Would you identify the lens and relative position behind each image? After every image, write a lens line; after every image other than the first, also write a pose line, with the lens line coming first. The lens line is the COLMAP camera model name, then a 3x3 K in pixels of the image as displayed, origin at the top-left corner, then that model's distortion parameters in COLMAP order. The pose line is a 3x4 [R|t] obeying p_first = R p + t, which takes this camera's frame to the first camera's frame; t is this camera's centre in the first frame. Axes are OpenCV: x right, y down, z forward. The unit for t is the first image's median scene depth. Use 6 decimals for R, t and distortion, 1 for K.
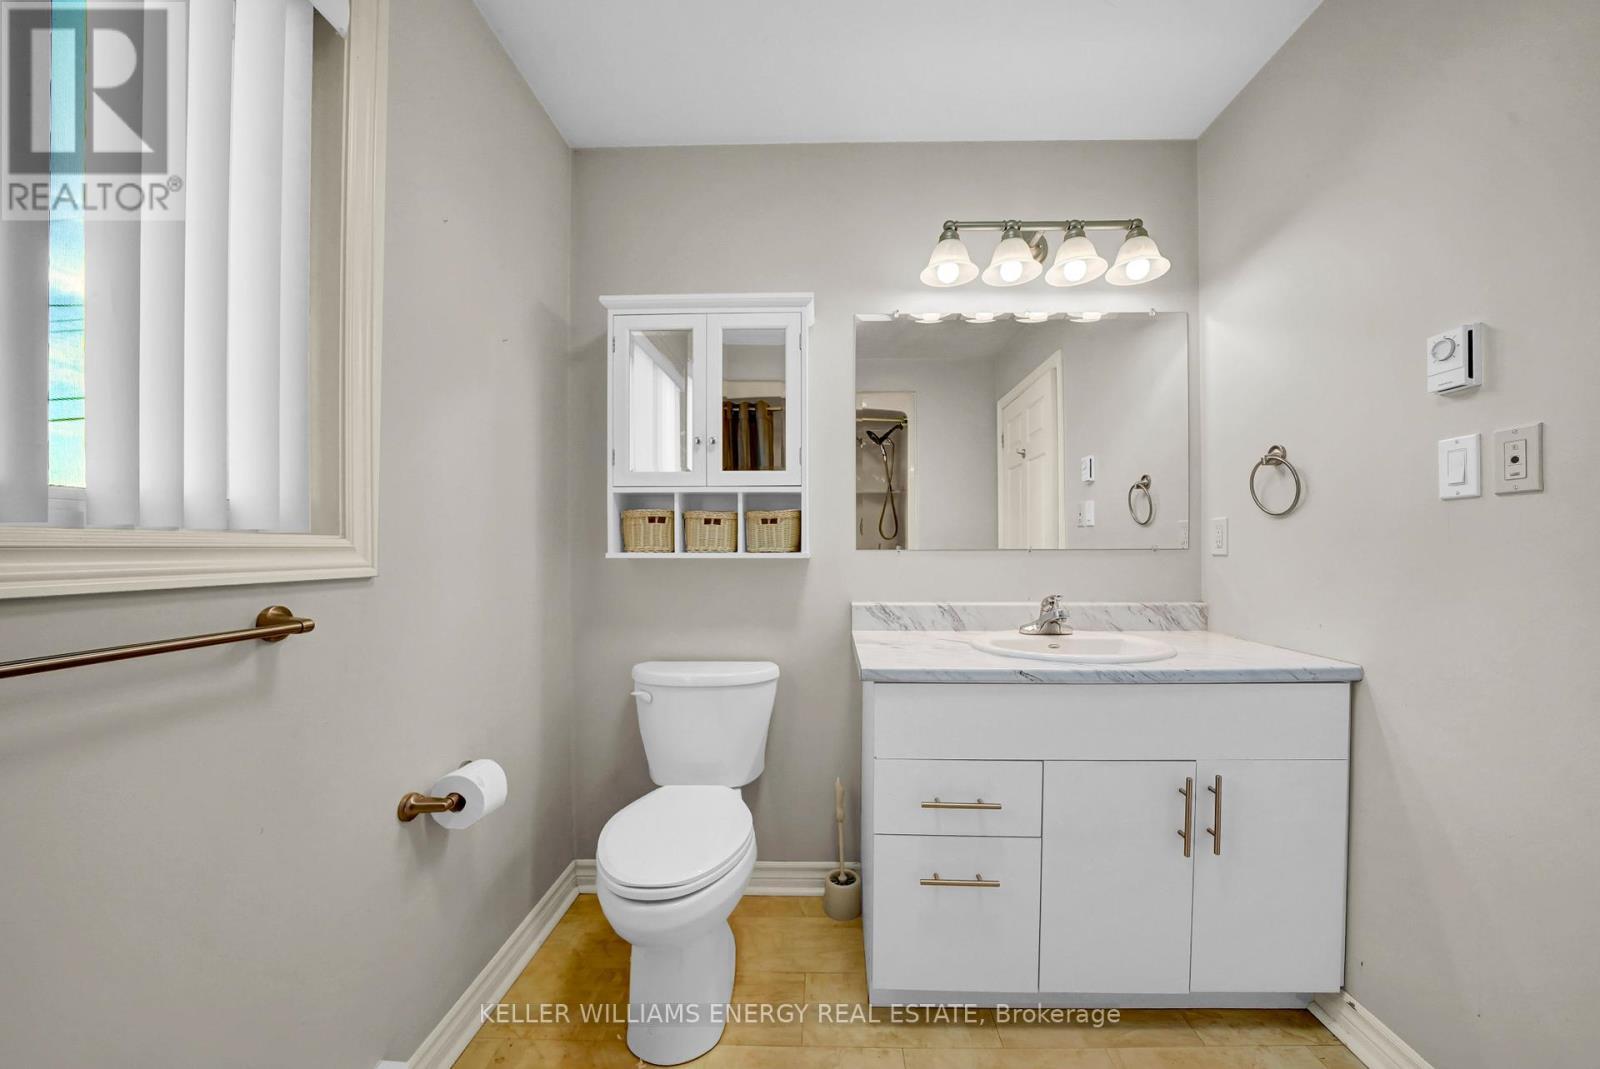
lens RADIAL K [[574.6, 0, 806.7], [0, 574.6, 543.2], [0, 0, 1]] dist [-0.017806, -0.000187]
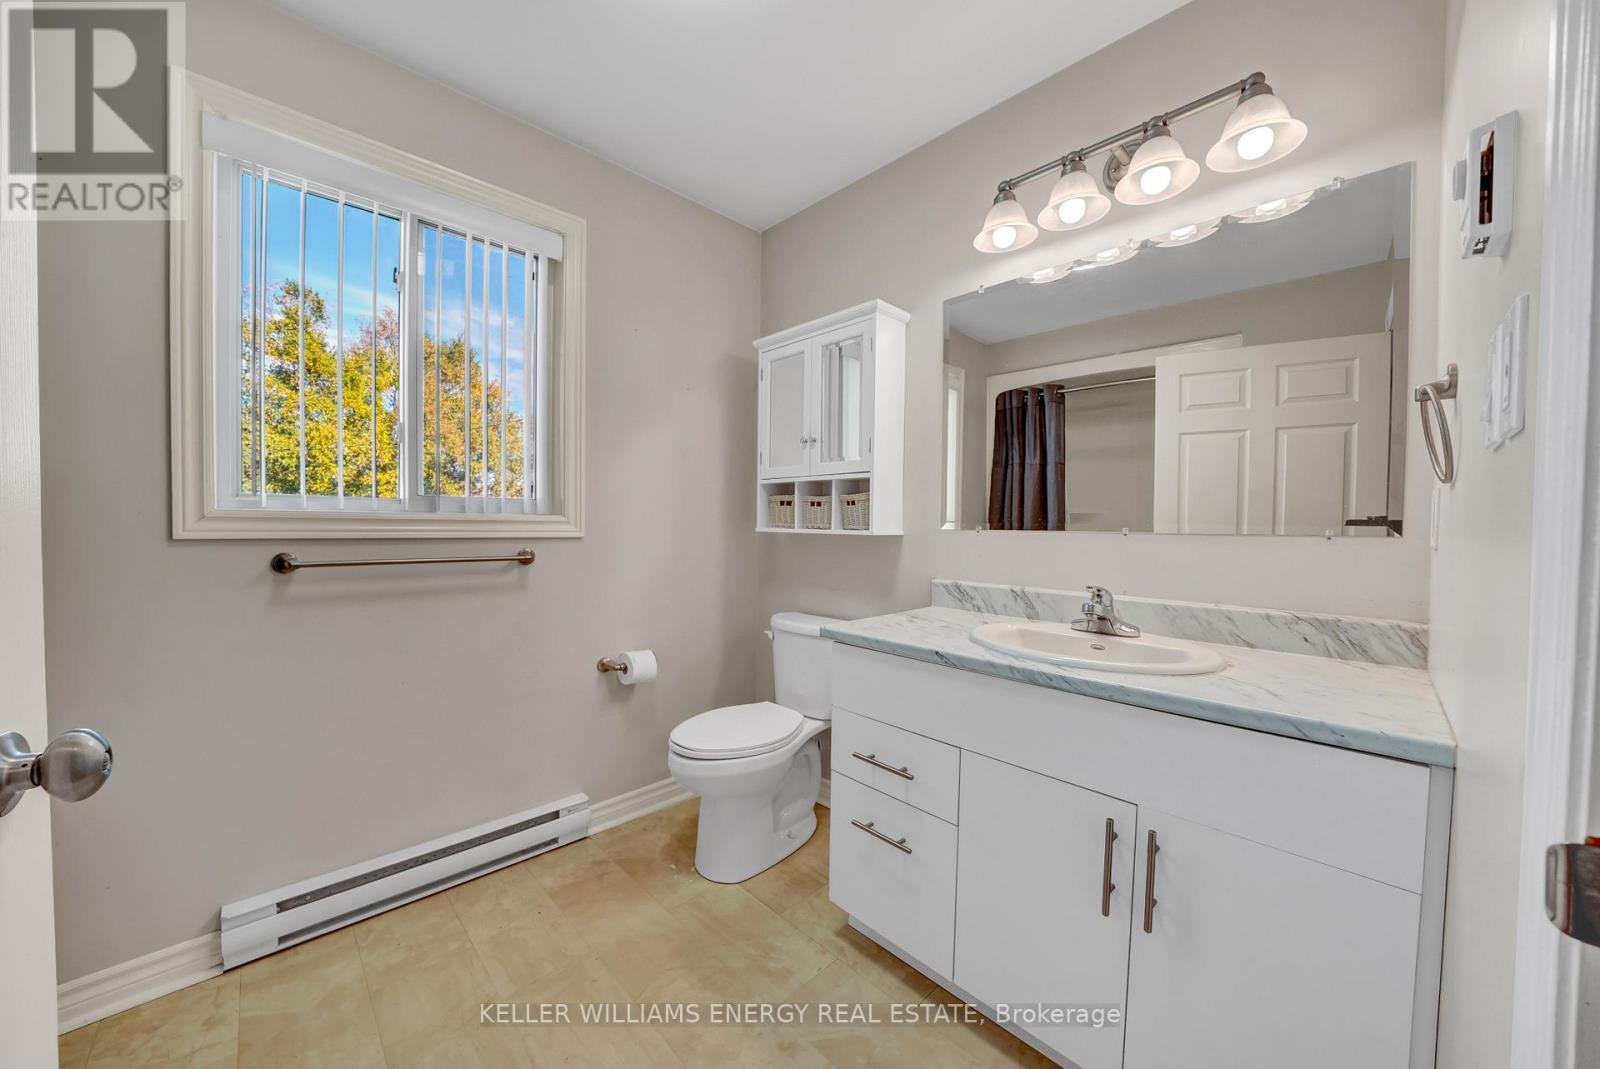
lens RADIAL K [[574.6, 0, 806.7], [0, 574.6, 530.2], [0, 0, 1]] dist [-0.017806, -0.000187]
pose [[0.714653, 0.019515, -0.699207, 0.700210], [-0.009856, 0.999792, 0.017831, -0.003054], [0.699410, -0.005851, 0.714697, 0.099074]]
